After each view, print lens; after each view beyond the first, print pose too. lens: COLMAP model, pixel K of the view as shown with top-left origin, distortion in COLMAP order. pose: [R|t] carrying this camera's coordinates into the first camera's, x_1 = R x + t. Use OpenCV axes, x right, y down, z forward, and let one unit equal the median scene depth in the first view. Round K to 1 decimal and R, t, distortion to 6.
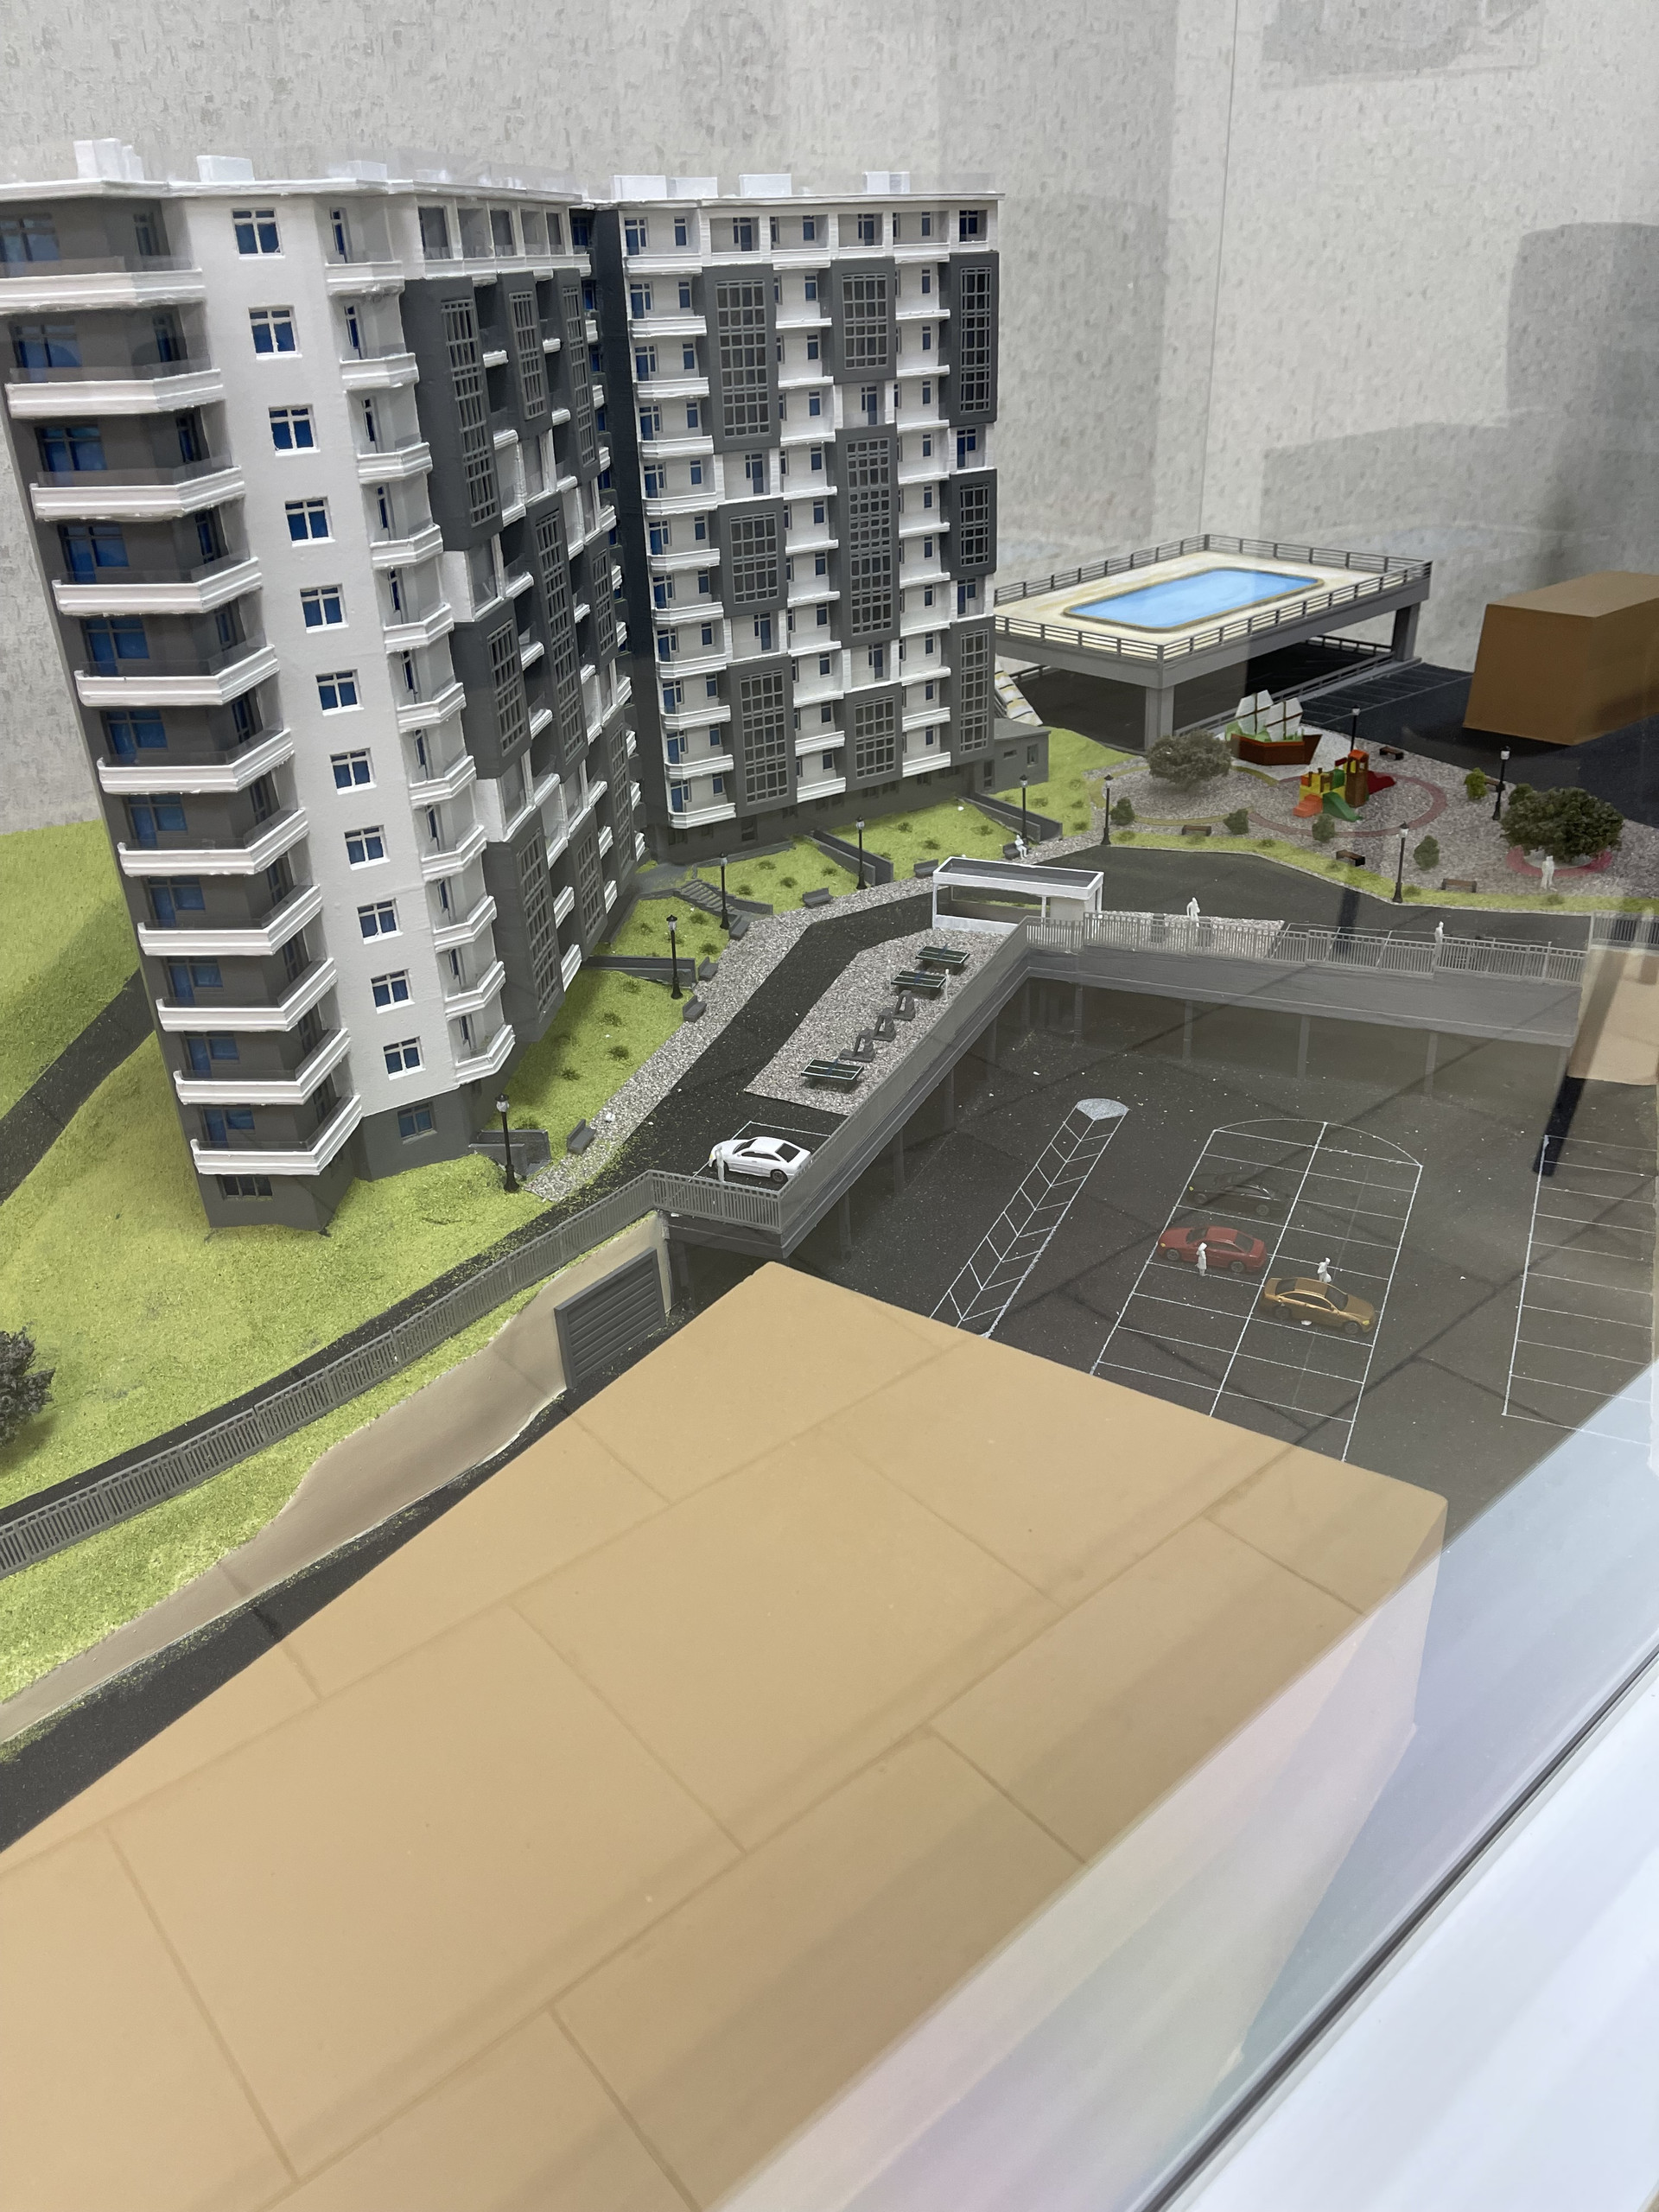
lens RADIAL K [[1710.8, 0, 825.3], [0, 1710.8, 1108.6], [0, 0, 1]] dist [0.067471, -0.122368]
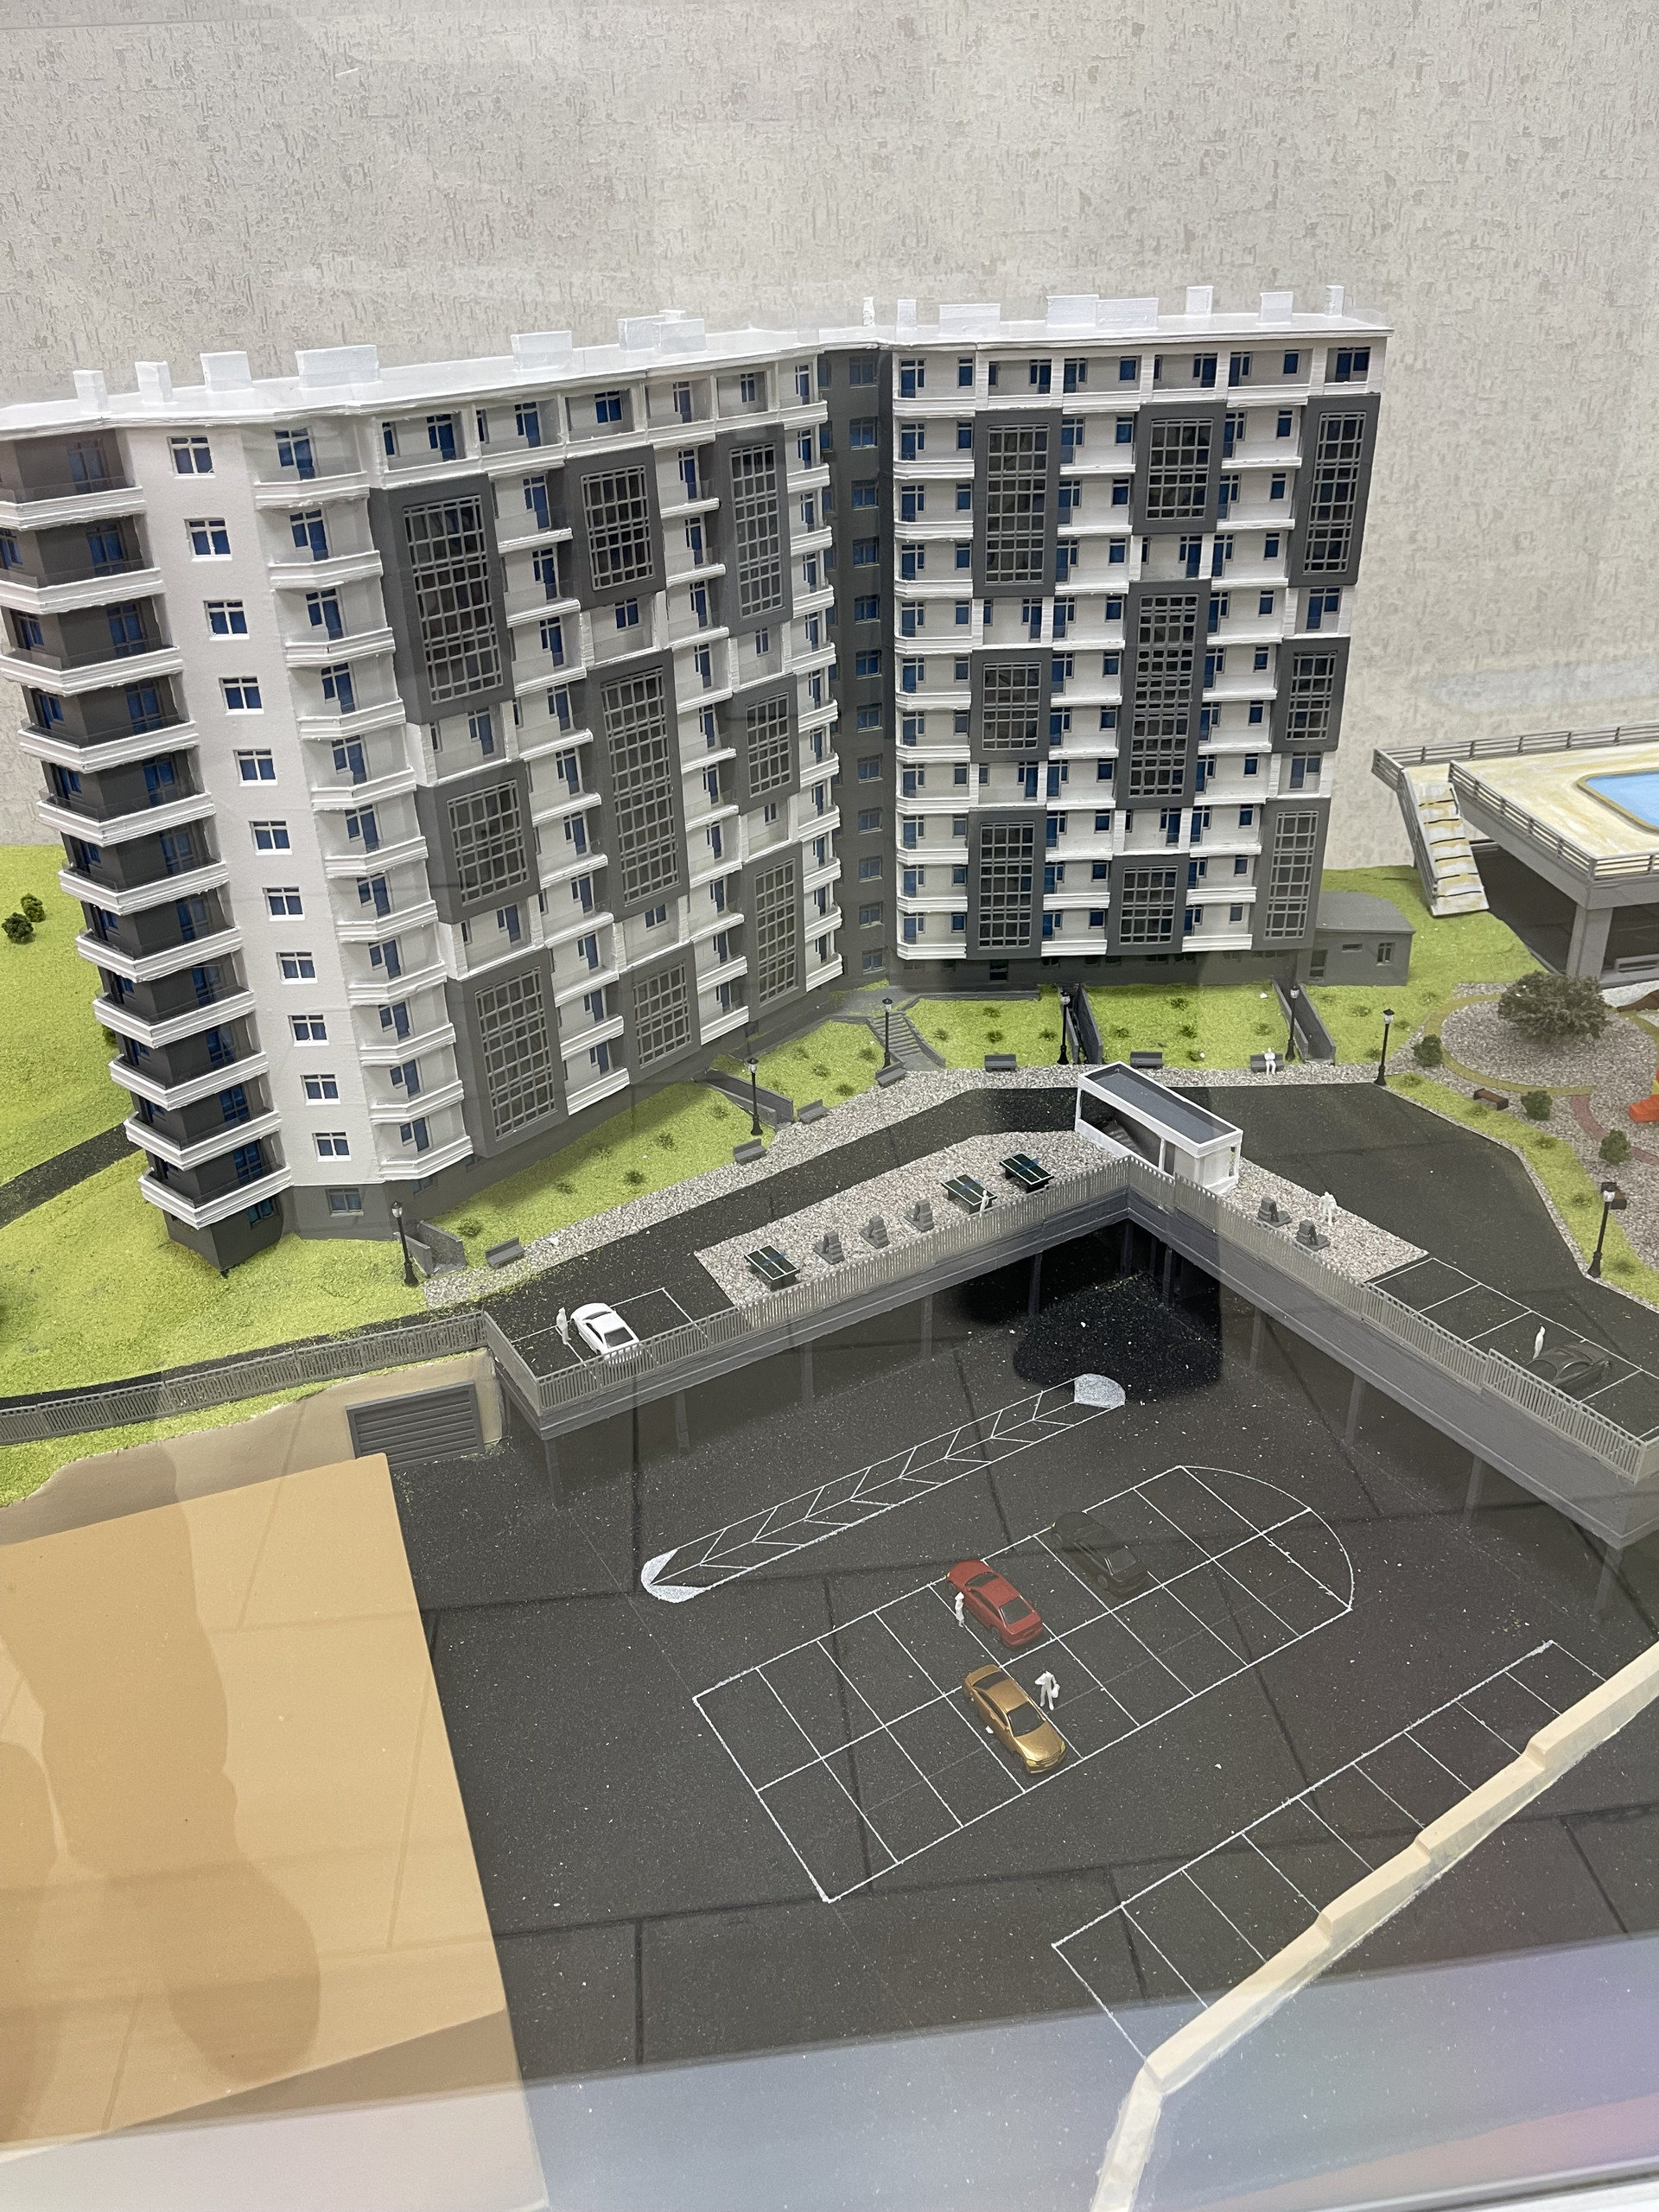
lens RADIAL K [[1710.8, 0, 825.3], [0, 1710.8, 1108.6], [0, 0, 1]] dist [0.067471, -0.122368]
pose [[0.815381, 0.281723, -0.505753, 0.407202], [-0.256711, 0.958971, 0.120309, -0.189856], [0.518896, 0.031735, 0.854248, 0.139186]]
